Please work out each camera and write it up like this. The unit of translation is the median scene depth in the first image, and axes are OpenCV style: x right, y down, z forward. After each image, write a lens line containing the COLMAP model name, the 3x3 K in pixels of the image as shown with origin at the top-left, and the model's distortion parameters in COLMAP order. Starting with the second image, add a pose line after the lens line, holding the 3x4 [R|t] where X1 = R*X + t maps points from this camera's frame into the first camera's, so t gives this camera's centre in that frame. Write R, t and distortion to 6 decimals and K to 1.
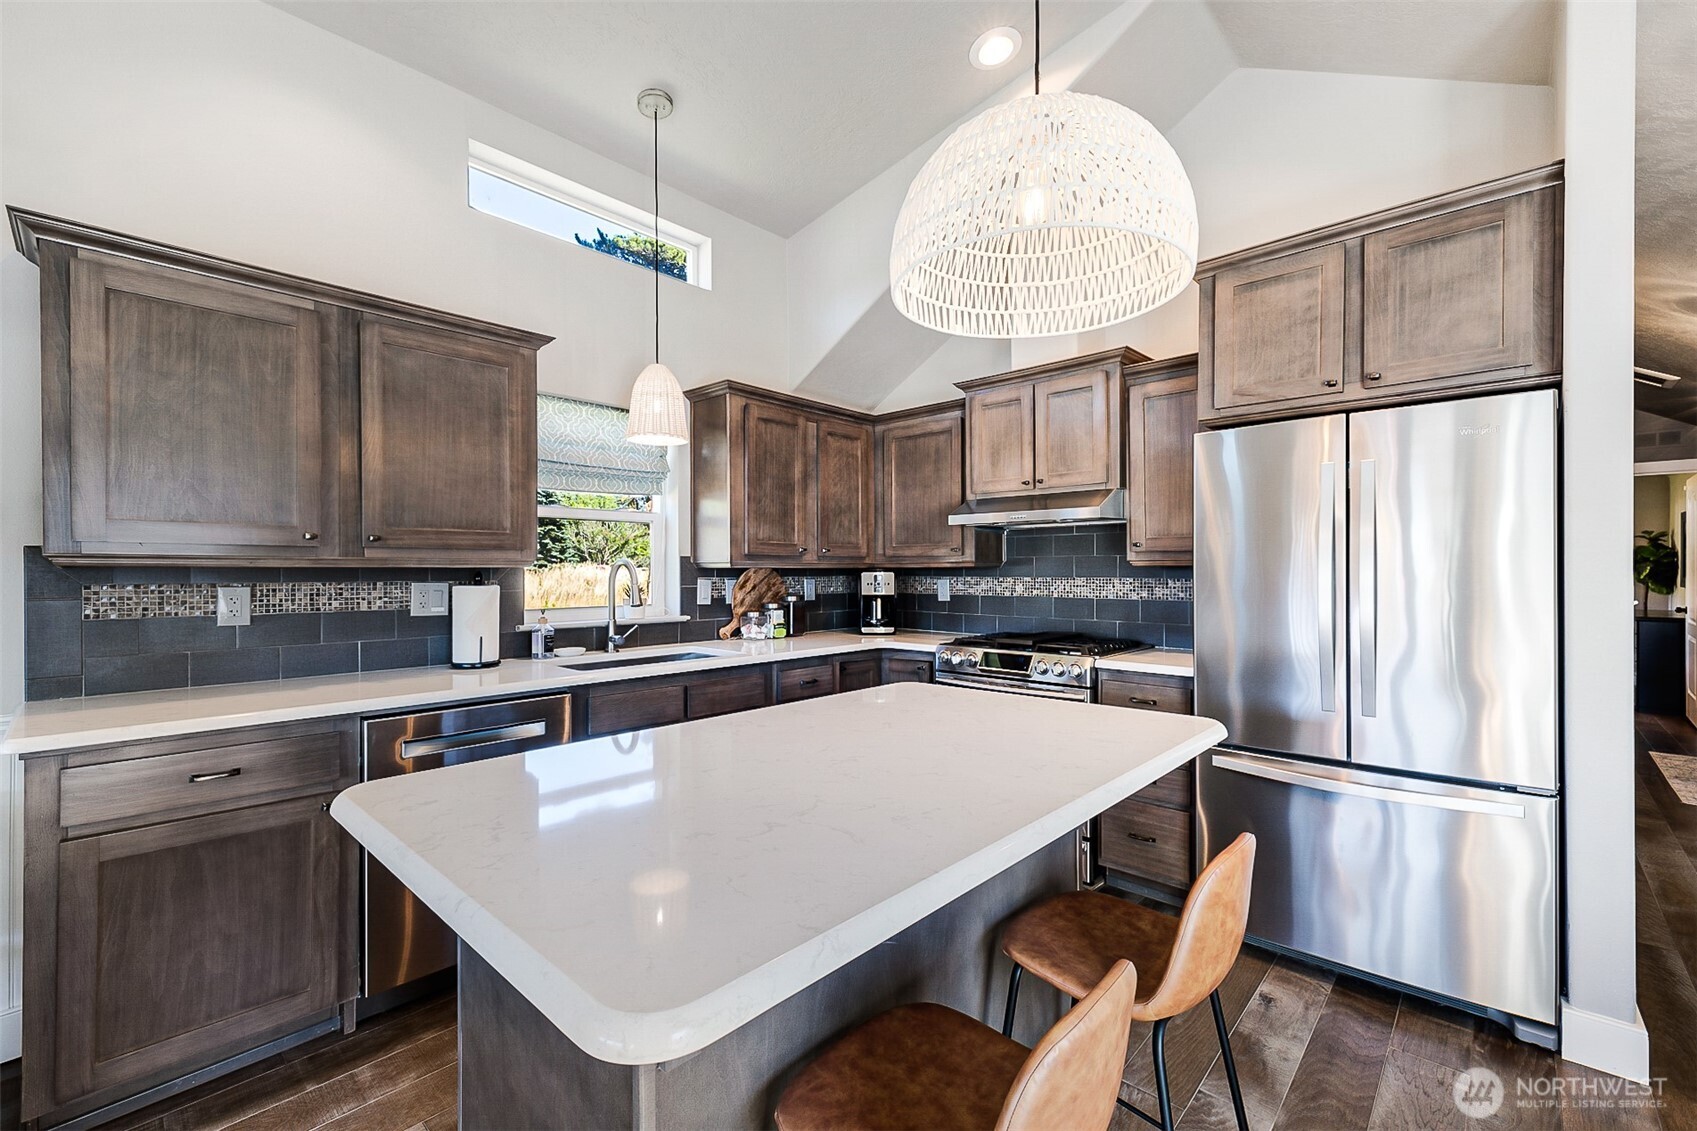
lens RADIAL K [[714.7, 0, 841.9], [0, 714.7, 570.7], [0, 0, 1]] dist [0.008764, -0.000376]
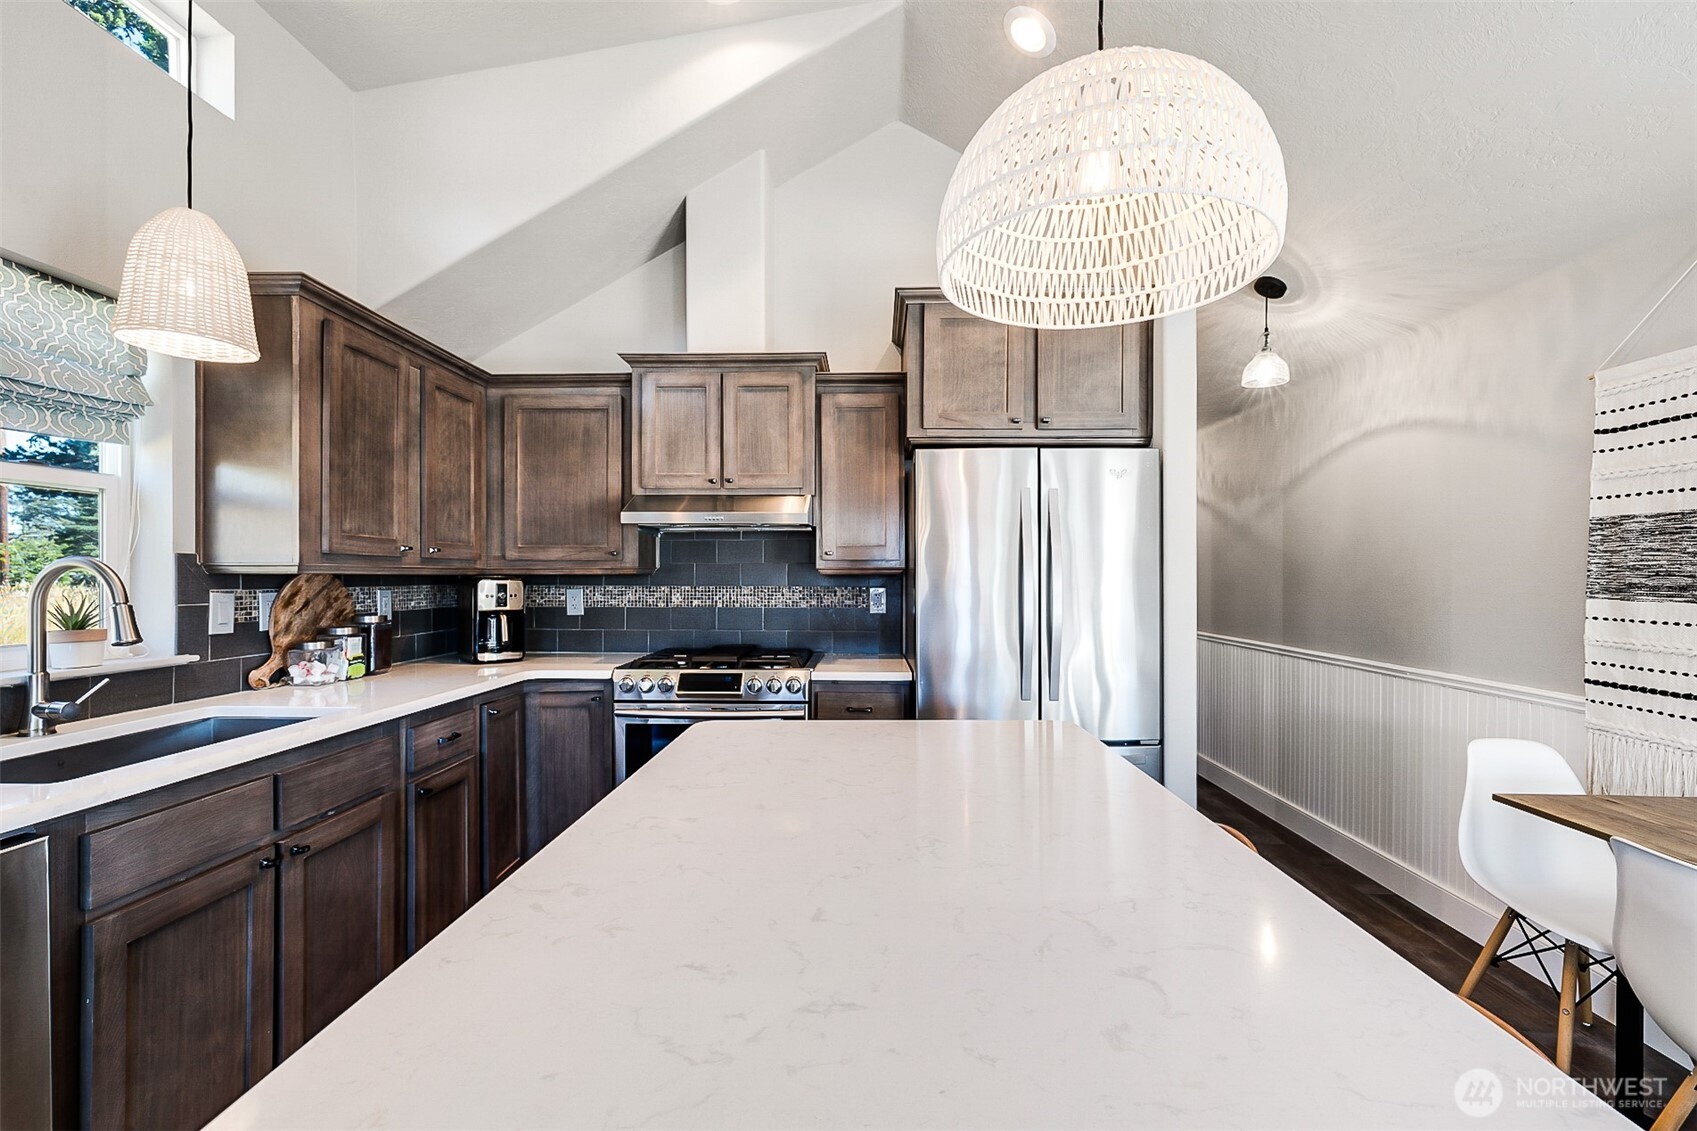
lens RADIAL K [[730.4, 0, 850.9], [0, 730.4, 575.9], [0, 0, 1]] dist [0.000857, -0.000213]
pose [[0.749215, 0.003899, 0.662315, -0.203752], [-0.002879, 0.999992, -0.002630, -0.001774], [-0.662321, 0.000064, 0.749220, 0.185275]]
